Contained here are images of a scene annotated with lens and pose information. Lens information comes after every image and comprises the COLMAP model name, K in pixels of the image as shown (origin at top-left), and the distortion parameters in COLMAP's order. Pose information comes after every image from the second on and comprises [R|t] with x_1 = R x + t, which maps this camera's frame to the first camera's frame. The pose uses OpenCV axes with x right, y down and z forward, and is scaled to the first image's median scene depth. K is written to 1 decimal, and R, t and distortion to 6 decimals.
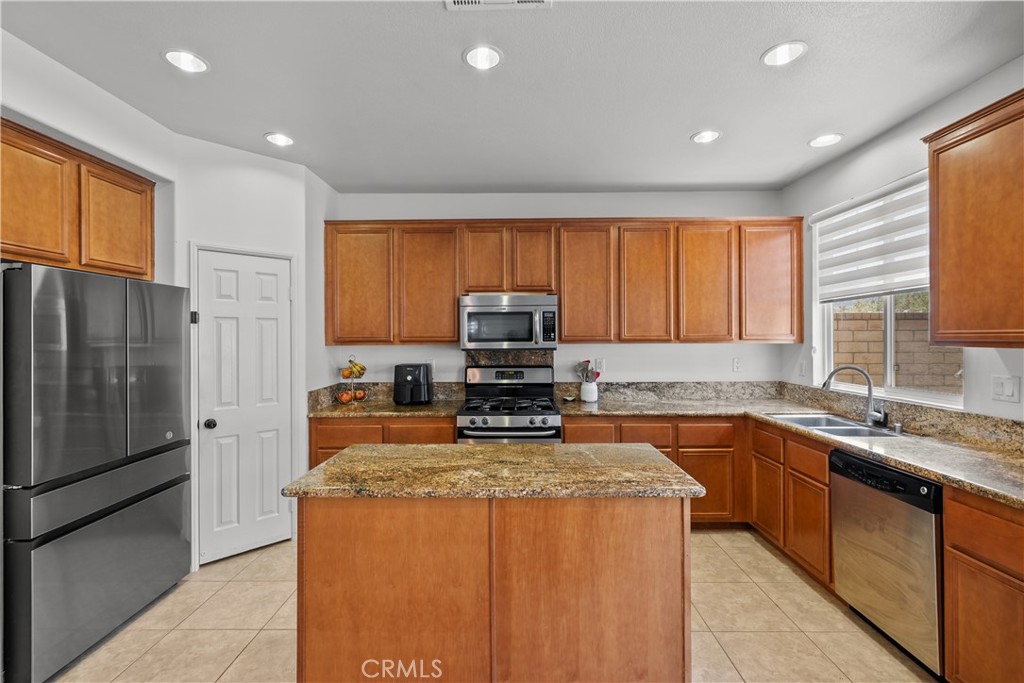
lens RADIAL K [[447.1, 0, 511.1], [0, 447.1, 337.5], [0, 0, 1]] dist [0.000566, -0.000412]
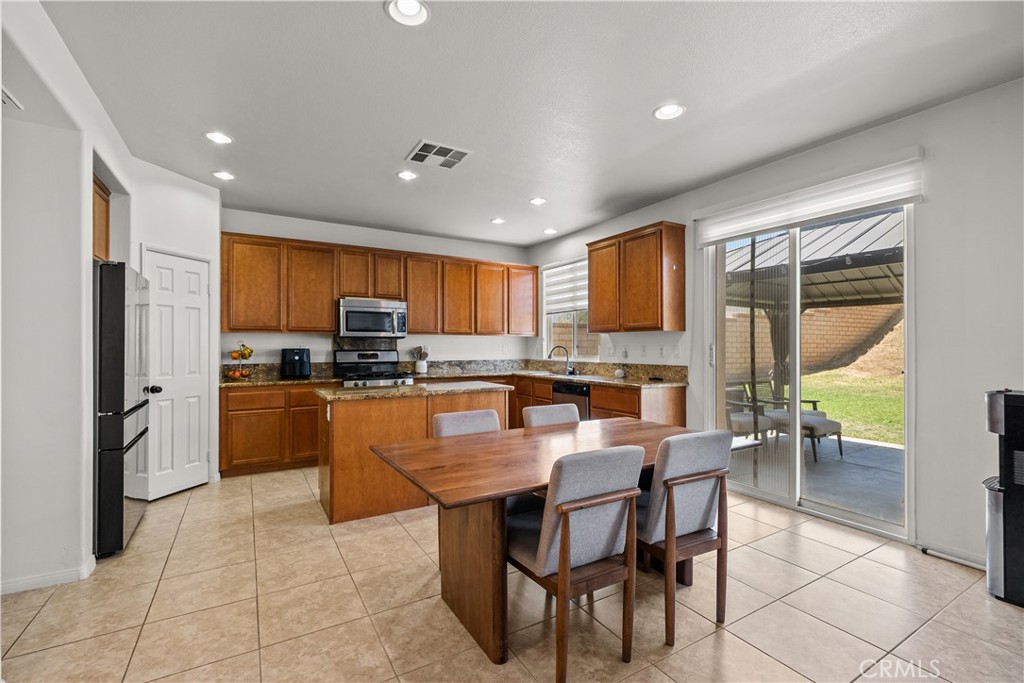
lens RADIAL K [[447.1, 0, 507.1], [0, 447.1, 342.3], [0, 0, 1]] dist [0.000566, -0.000412]
pose [[0.856007, 0.008733, 0.516890, -0.383070], [-0.003782, 0.999936, -0.010631, 0.056644], [-0.516950, 0.007145, 0.855986, -0.473594]]
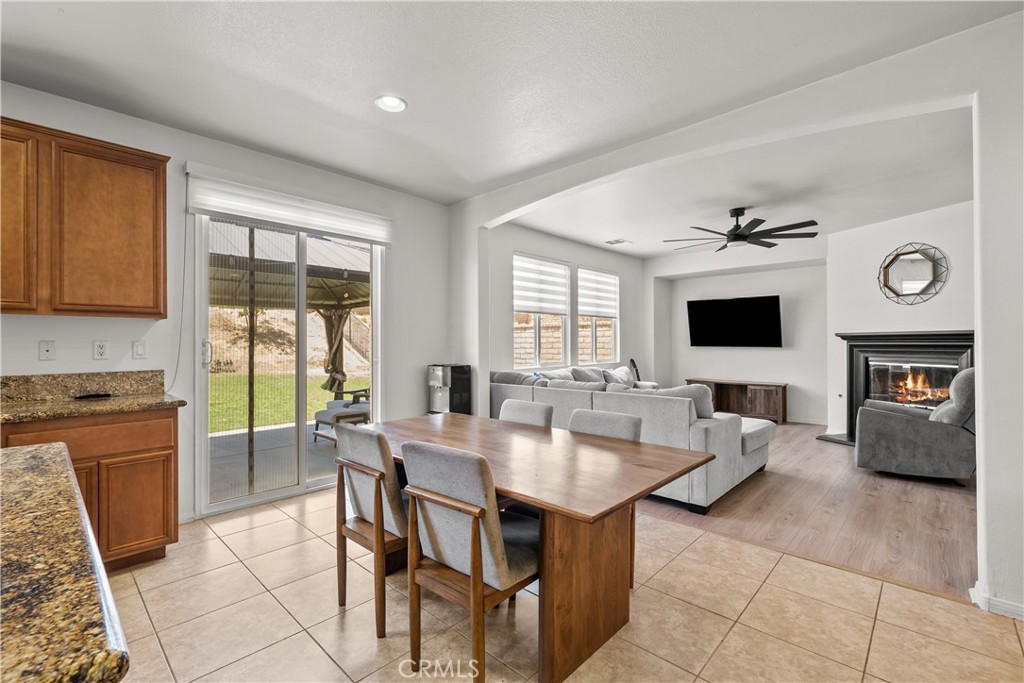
lens RADIAL K [[447.1, 0, 509.4], [0, 447.1, 339.9], [0, 0, 1]] dist [0.000566, -0.000412]
pose [[-0.732458, 0.012229, 0.680703, -0.411176], [0.007039, 0.999921, -0.010390, 0.062132], [-0.680776, -0.002819, -0.732486, 0.474750]]
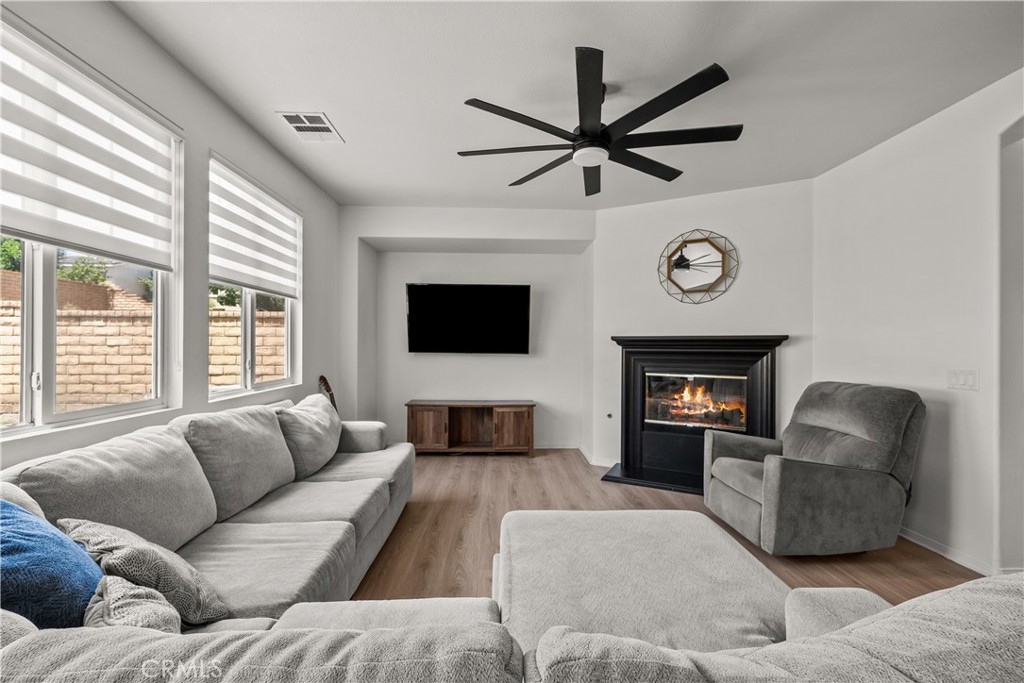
lens RADIAL K [[425.5, 0, 510.1], [0, 425.5, 346.0], [0, 0, 1]] dist [-0.002603, -0.000598]
pose [[-0.999075, -0.000041, -0.043007, 0.171903], [-0.000079, 1.000000, 0.000880, 0.055531], [0.043007, 0.000883, -0.999074, -0.353527]]
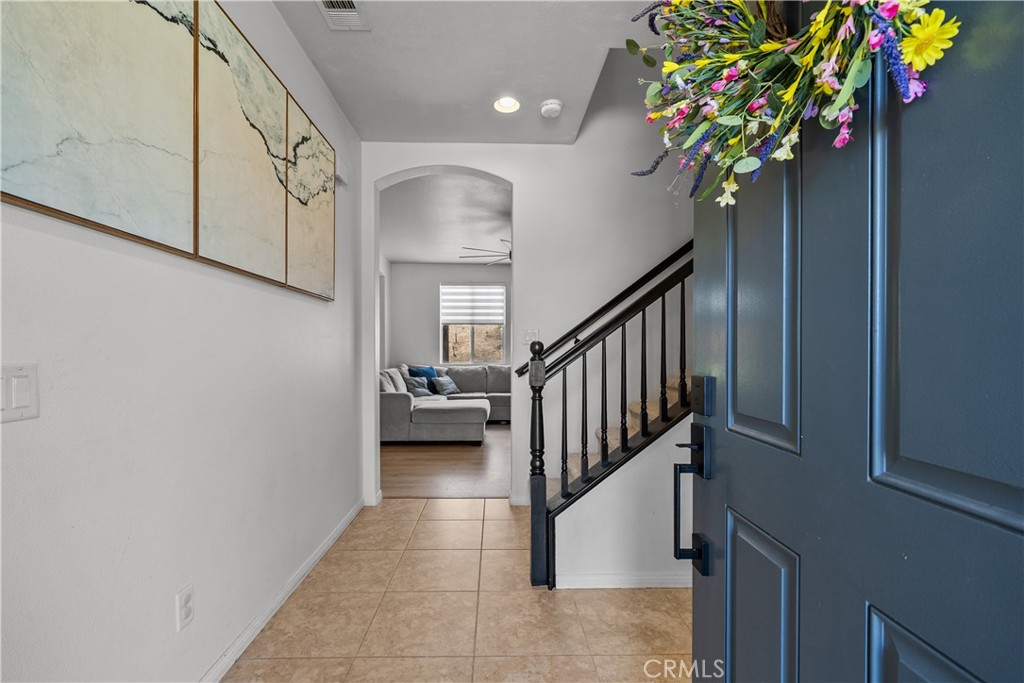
lens RADIAL K [[425.5, 0, 508.3], [0, 425.5, 350.2], [0, 0, 1]] dist [-0.002603, -0.000598]
pose [[-0.046420, 0.003990, 0.998914, -1.531617], [0.000057, 0.999992, -0.003991, 0.087018], [-0.998922, -0.000128, -0.046420, -0.920445]]
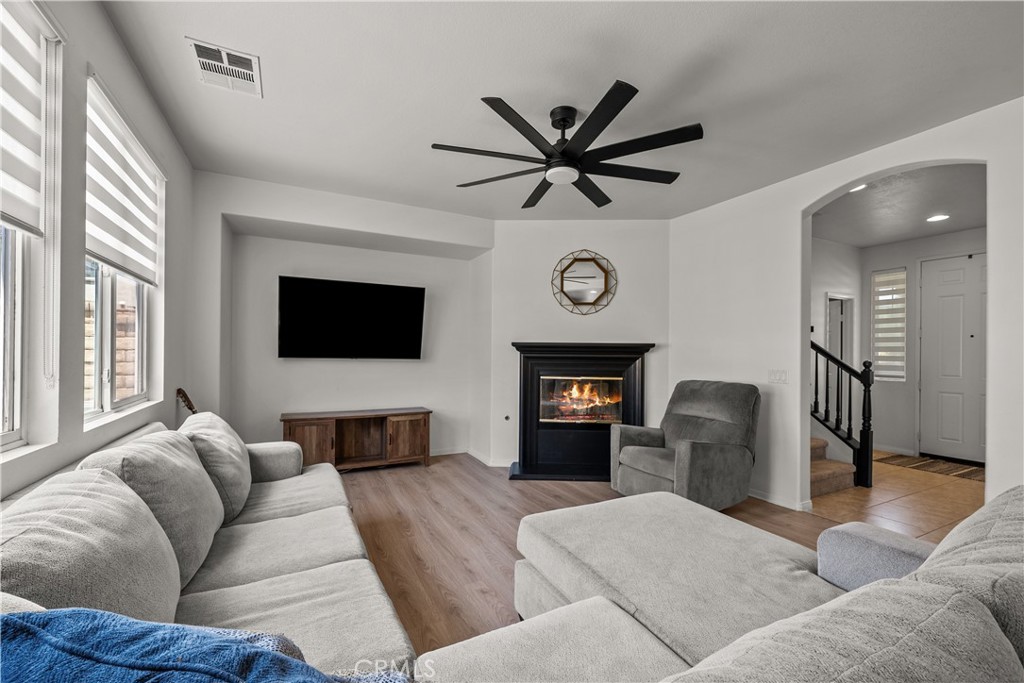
lens RADIAL K [[425.5, 0, 511.1], [0, 425.5, 351.0], [0, 0, 1]] dist [-0.002603, -0.000598]
pose [[-0.884628, -0.005257, -0.466268, 0.428982], [-0.006177, 0.999981, 0.000444, 0.054510], [0.466257, 0.003273, -0.884643, -0.423520]]
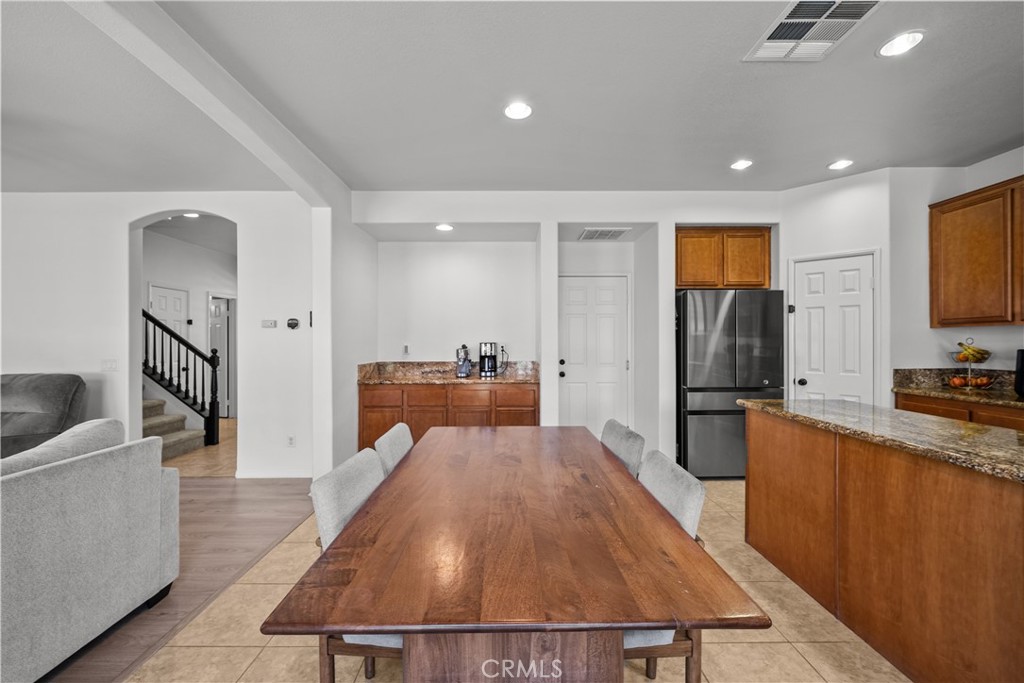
lens RADIAL K [[411.8, 0, 508.4], [0, 411.8, 339.8], [0, 0, 1]] dist [0.000019, -0.000361]
pose [[0.016588, 0.001812, -0.999861, 0.512868], [0.000777, 0.999998, 0.001825, 0.043164], [0.999862, -0.000807, 0.016587, 0.026353]]
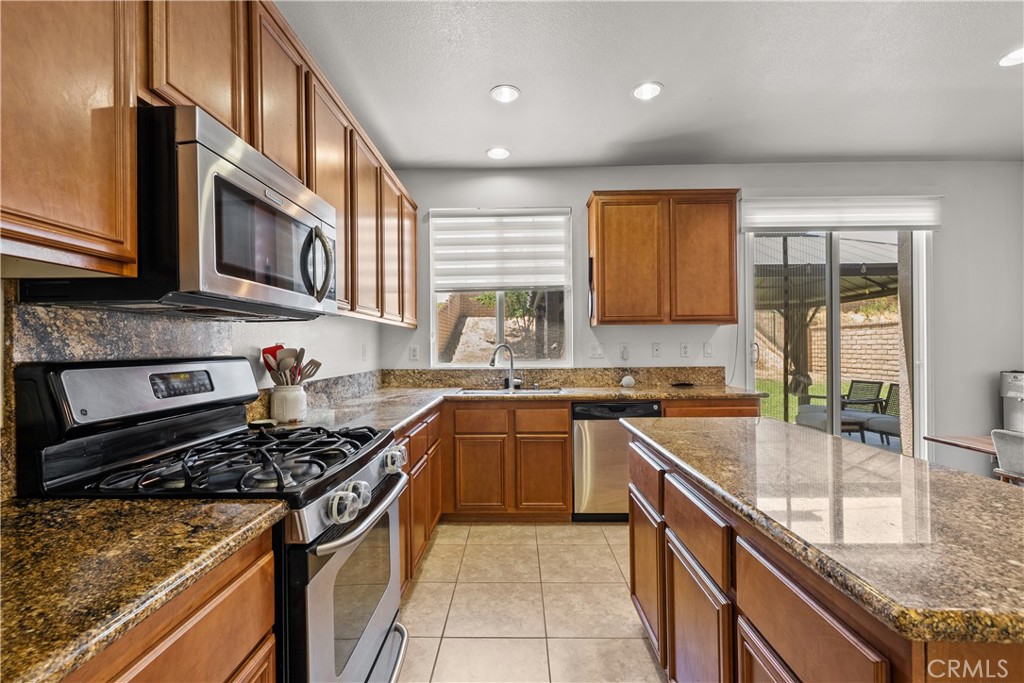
lens RADIAL K [[447.1, 0, 510.8], [0, 447.1, 346.0], [0, 0, 1]] dist [0.000566, -0.000412]
pose [[0.006175, 0.005654, 0.999965, -0.384693], [0.006969, 0.999959, -0.005697, 0.061295], [-0.999957, 0.007004, 0.006136, 0.784031]]
